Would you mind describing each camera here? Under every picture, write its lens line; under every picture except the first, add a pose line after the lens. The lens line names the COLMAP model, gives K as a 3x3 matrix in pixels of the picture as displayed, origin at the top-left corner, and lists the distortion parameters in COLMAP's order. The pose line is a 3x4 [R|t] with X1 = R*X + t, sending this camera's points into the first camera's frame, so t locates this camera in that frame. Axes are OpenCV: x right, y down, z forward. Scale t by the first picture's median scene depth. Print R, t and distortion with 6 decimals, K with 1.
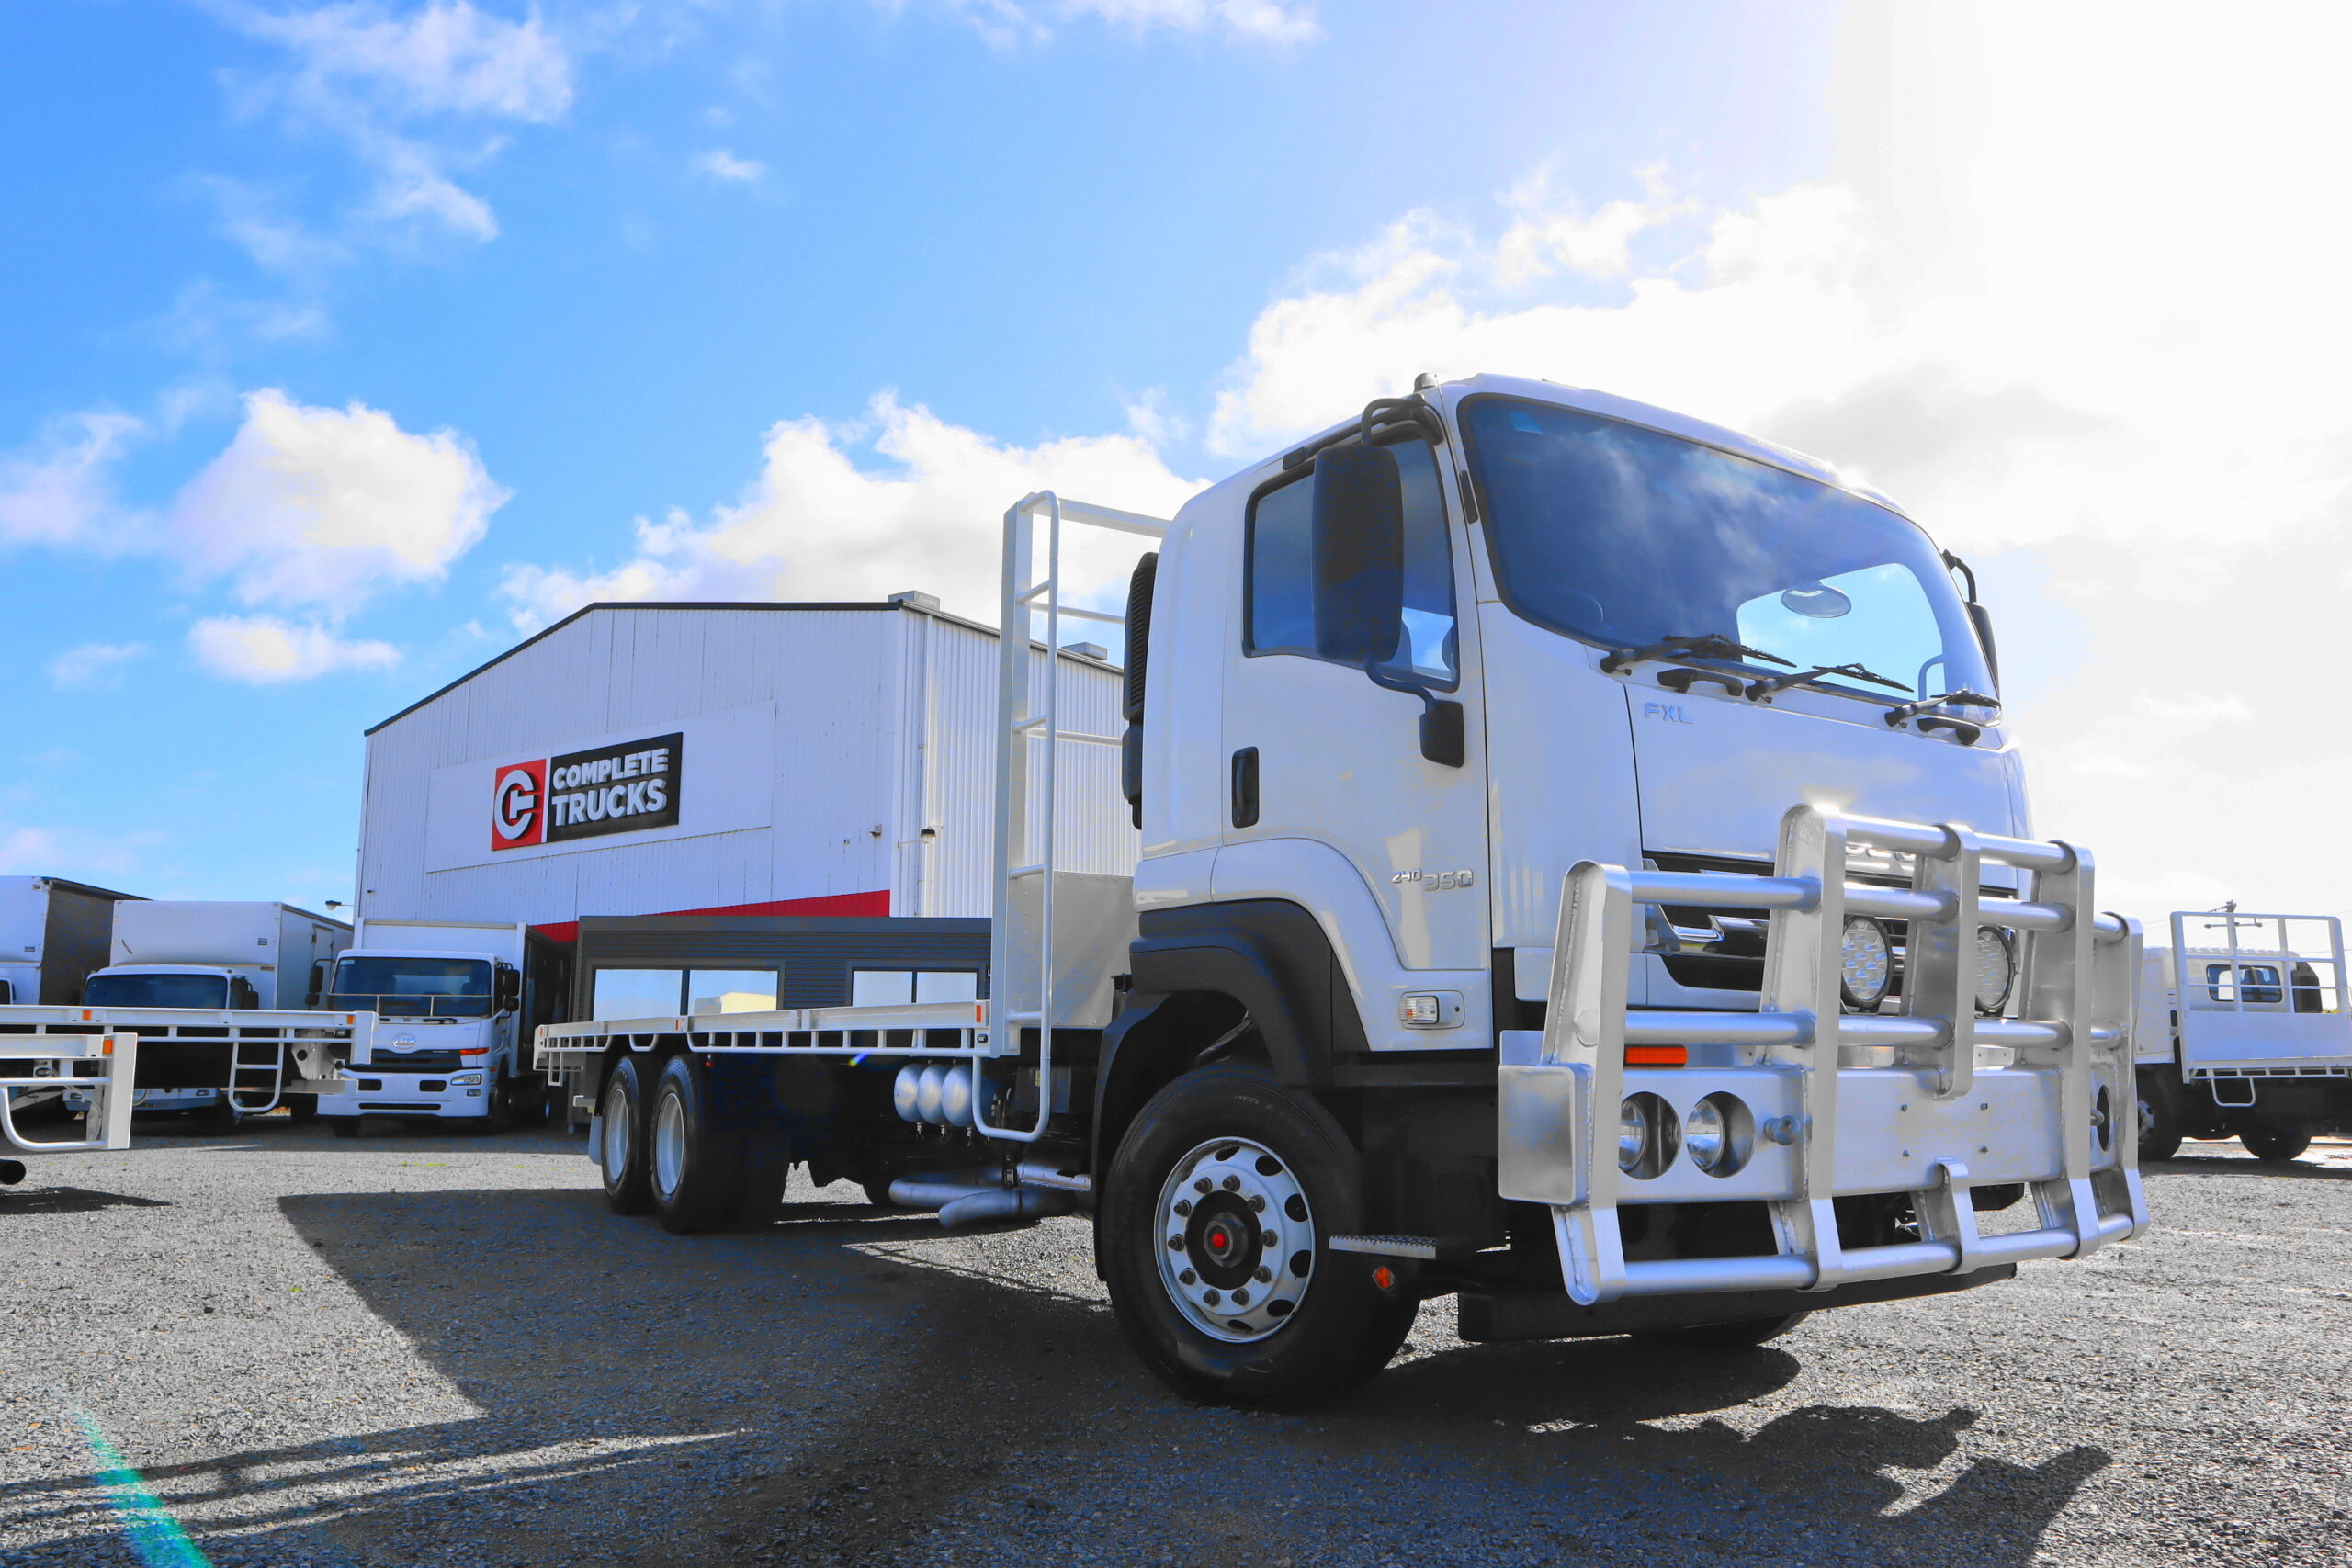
lens RADIAL K [[1690.0, 0, 1170.9], [0, 1690.0, 795.4], [0, 0, 1]] dist [-0.113279, 0.082983]
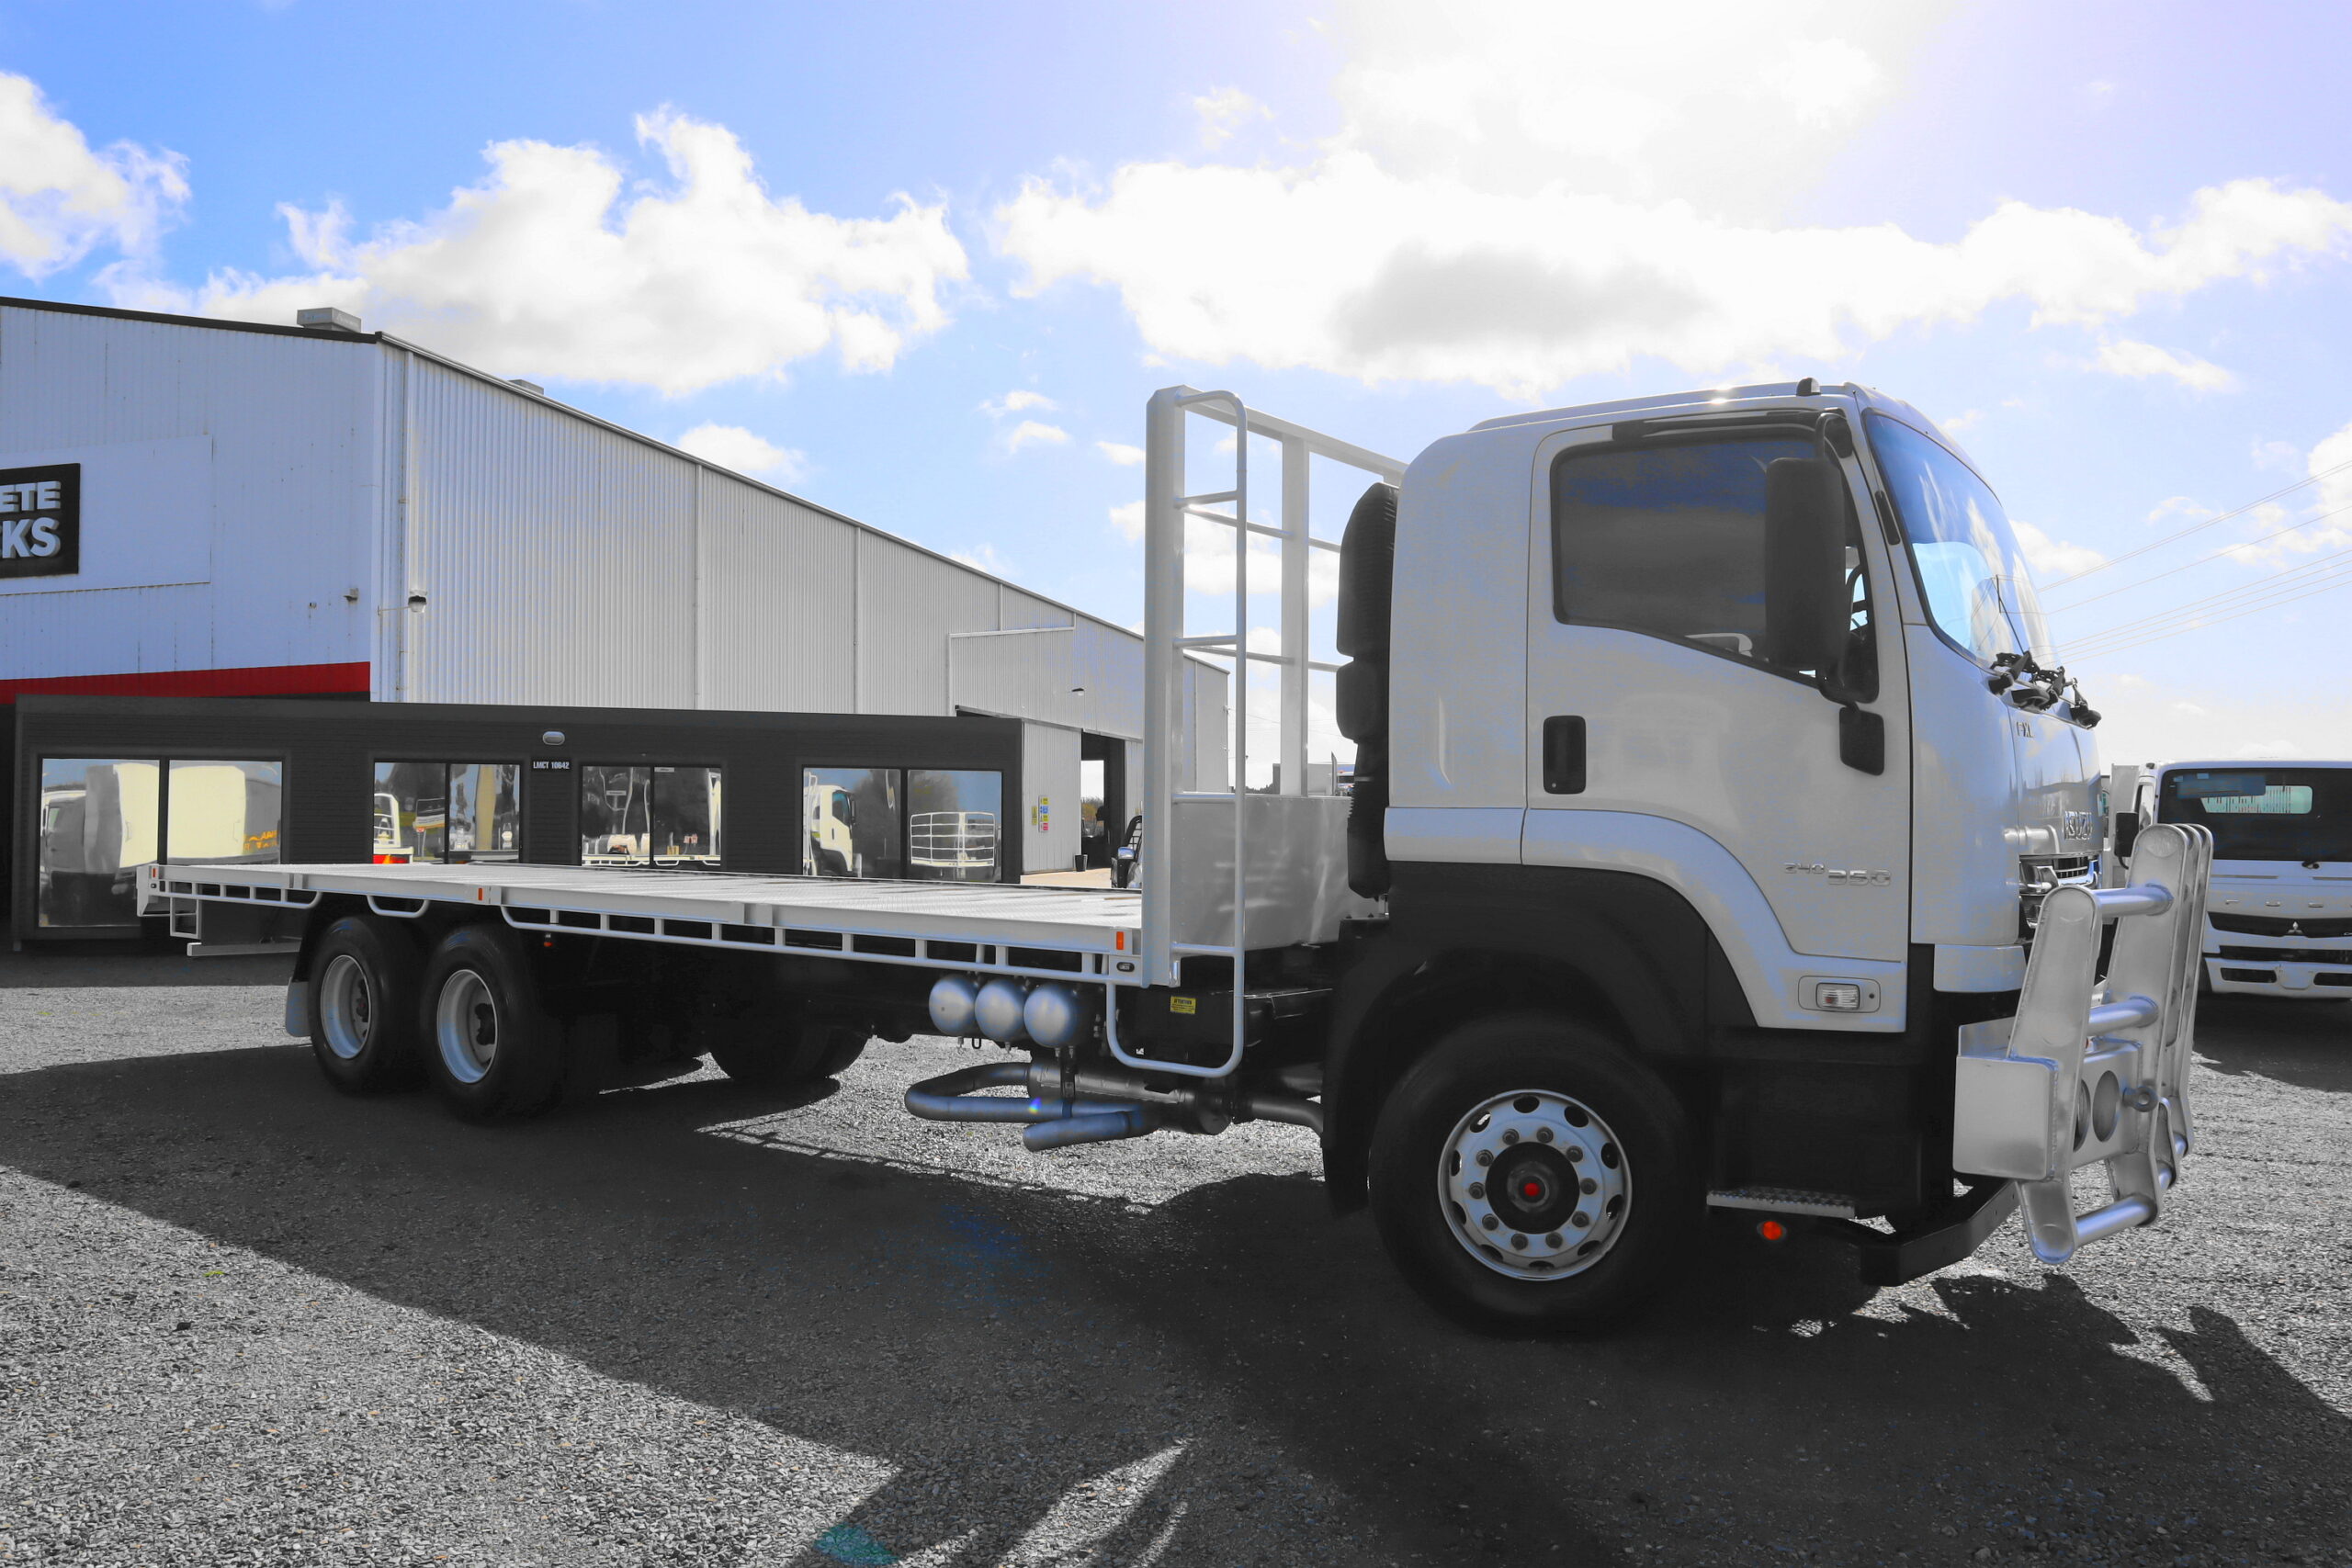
lens RADIAL K [[1666.9, 0, 1121.0], [0, 1666.9, 775.9], [0, 0, 1]] dist [-0.074599, 0.001319]
pose [[0.924381, 0.004458, 0.381445, -0.330286], [-0.059768, 0.989275, 0.133279, -0.061970], [-0.376759, -0.145999, 0.914733, 0.102601]]
